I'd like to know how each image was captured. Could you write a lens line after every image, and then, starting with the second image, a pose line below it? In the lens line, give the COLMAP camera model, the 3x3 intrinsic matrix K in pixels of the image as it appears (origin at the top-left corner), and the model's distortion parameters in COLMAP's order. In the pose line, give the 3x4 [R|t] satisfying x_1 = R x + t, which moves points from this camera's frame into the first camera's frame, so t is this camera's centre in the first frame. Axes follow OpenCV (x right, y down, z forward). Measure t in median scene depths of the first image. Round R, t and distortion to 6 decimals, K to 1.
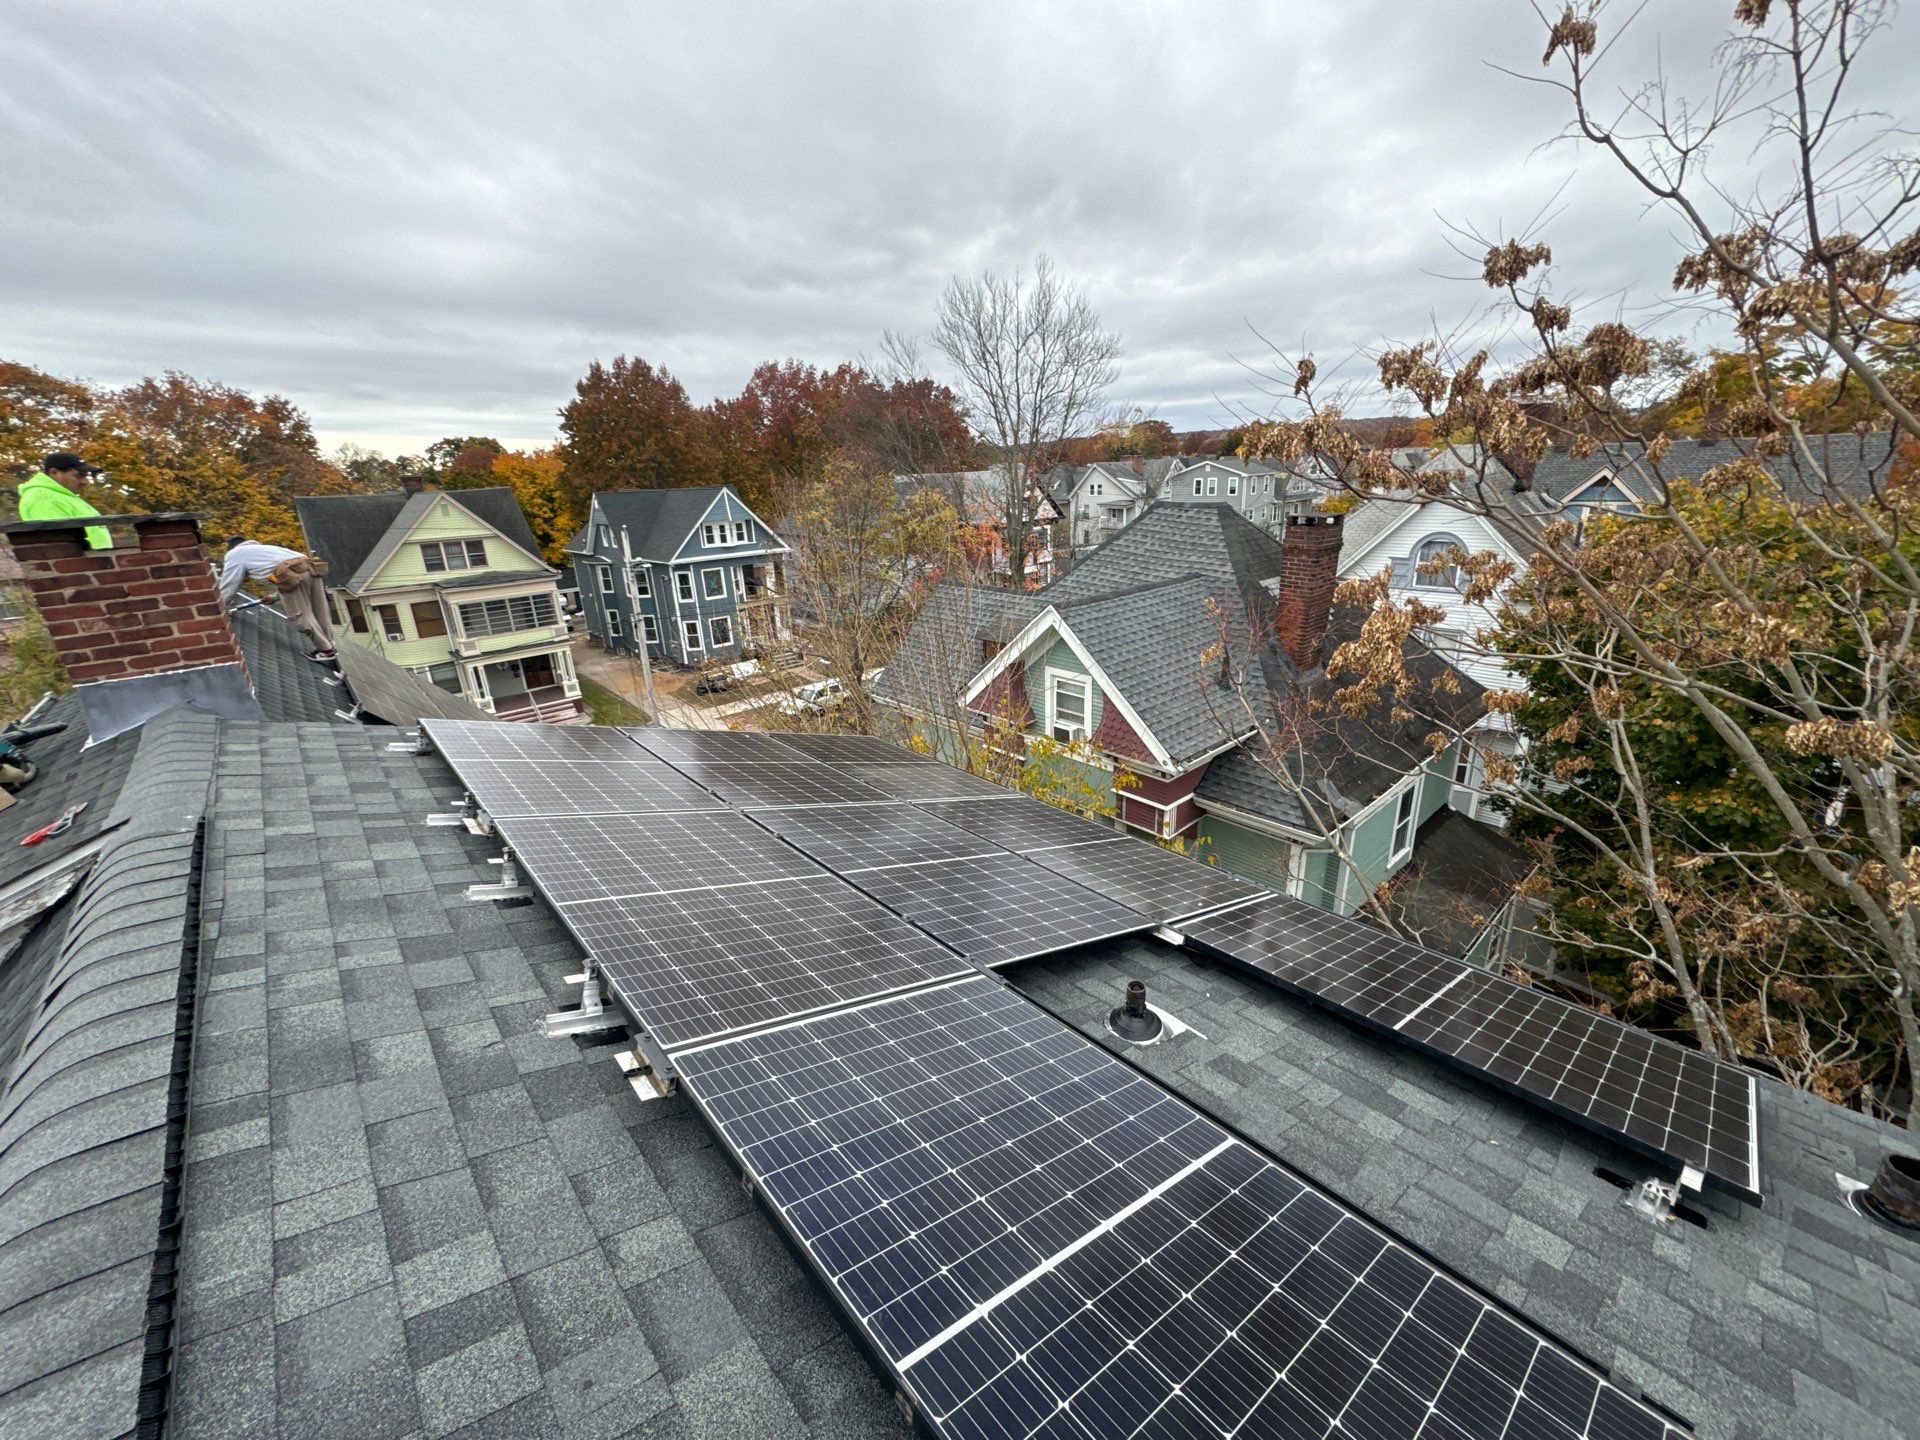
lens RADIAL K [[762.4, 0, 961.1], [0, 762.4, 716.6], [0, 0, 1]] dist [-0.001123, -0.000643]
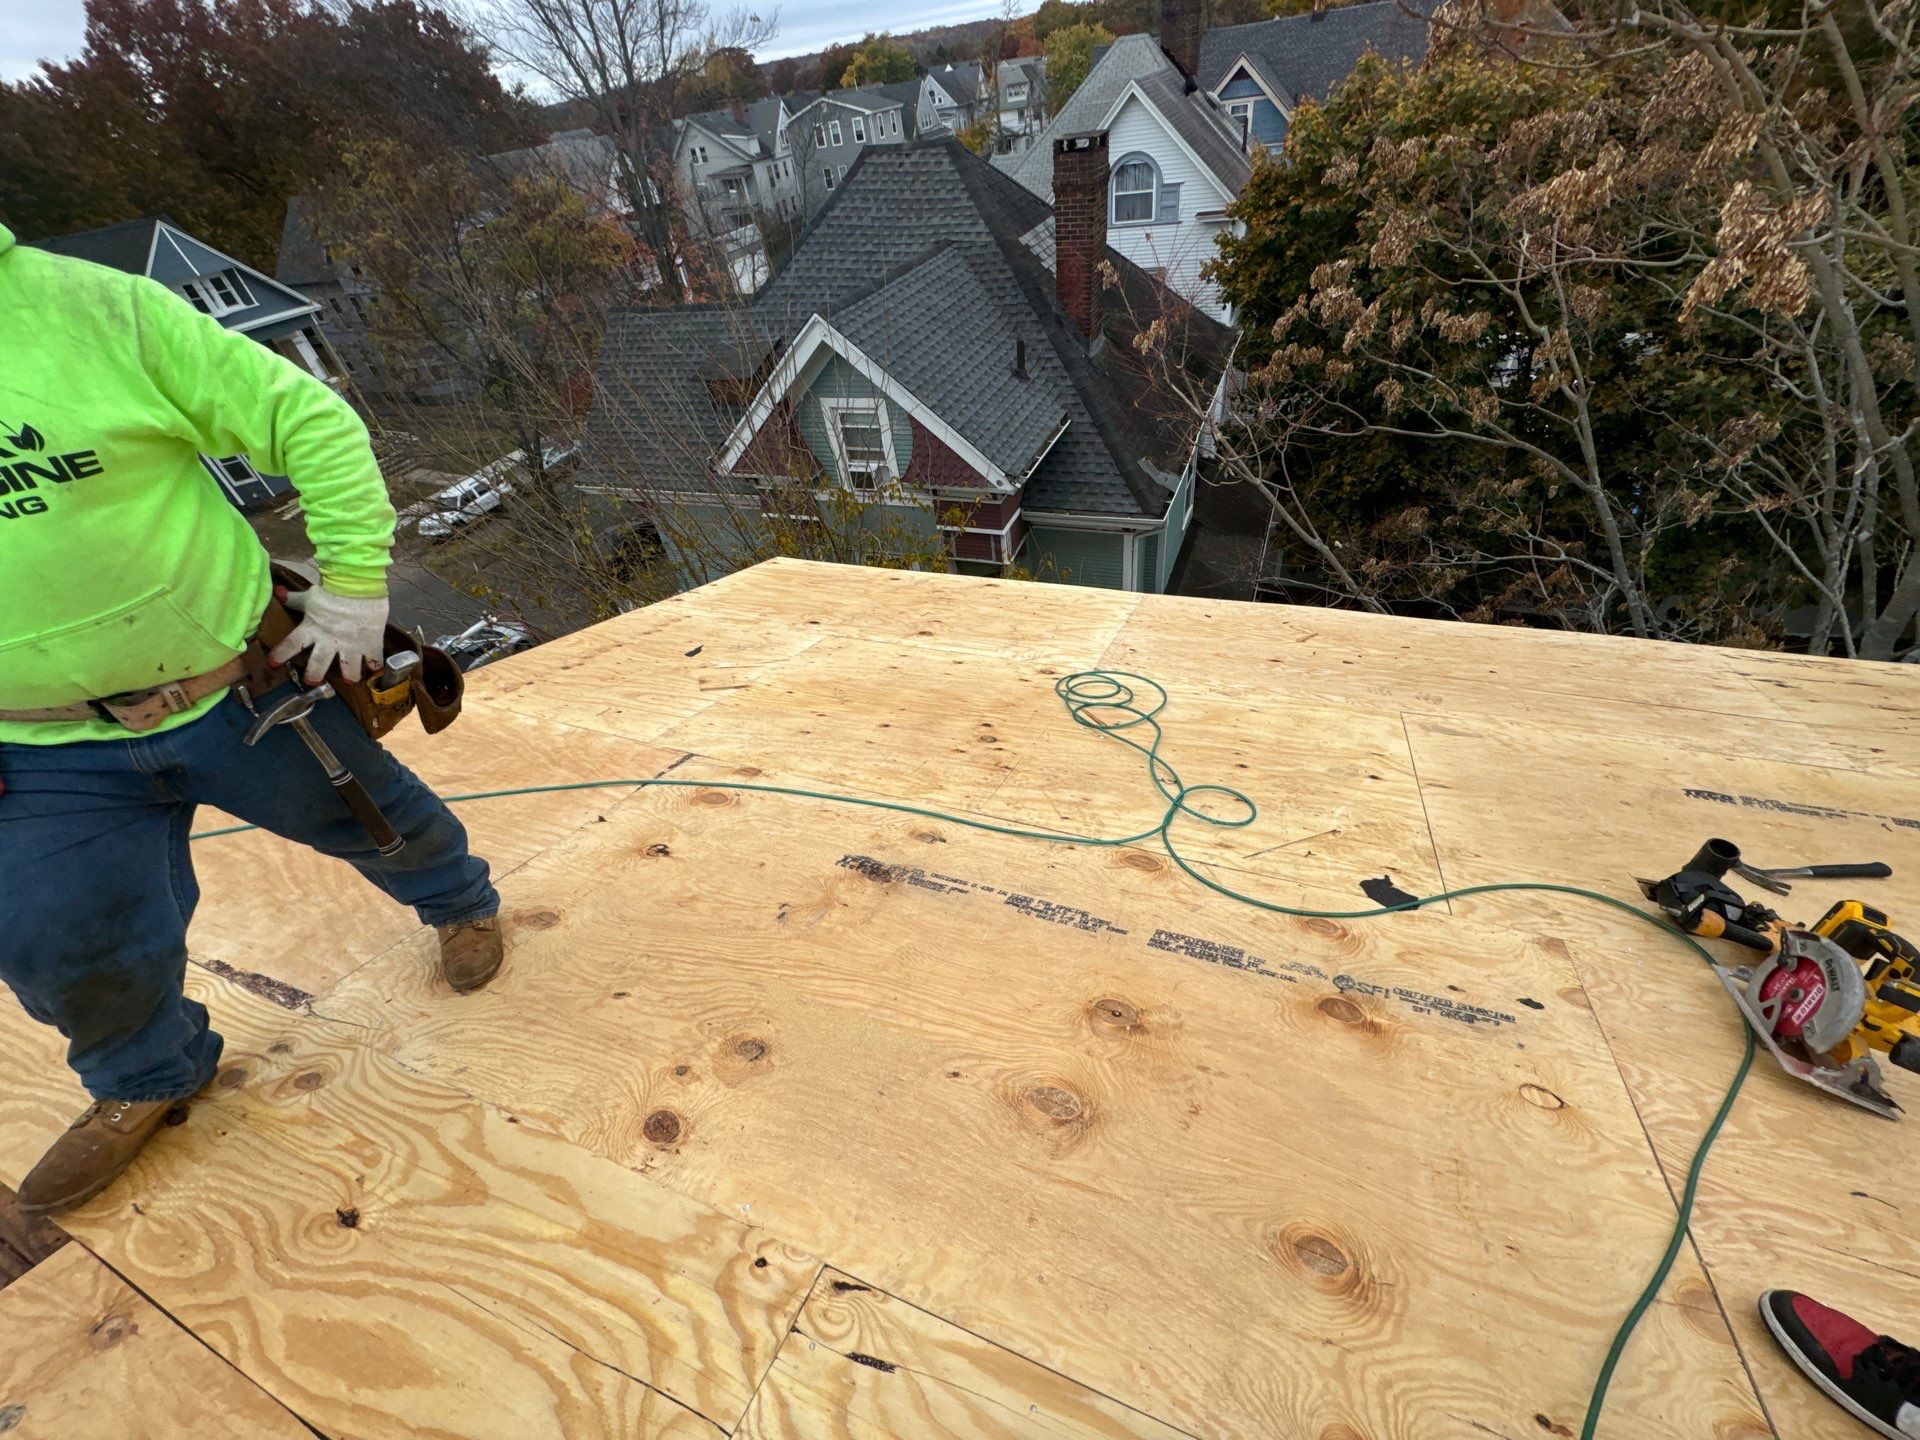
lens RADIAL K [[762.1, 0, 960.0], [0, 762.1, 720.0], [0, 0, 1]] dist [-0.002398, -0.000141]
pose [[0.893585, -0.342663, 0.289979, -0.109299], [0.221370, 0.898357, 0.379409, -0.032971], [-0.390513, -0.274842, 0.878613, 0.134281]]
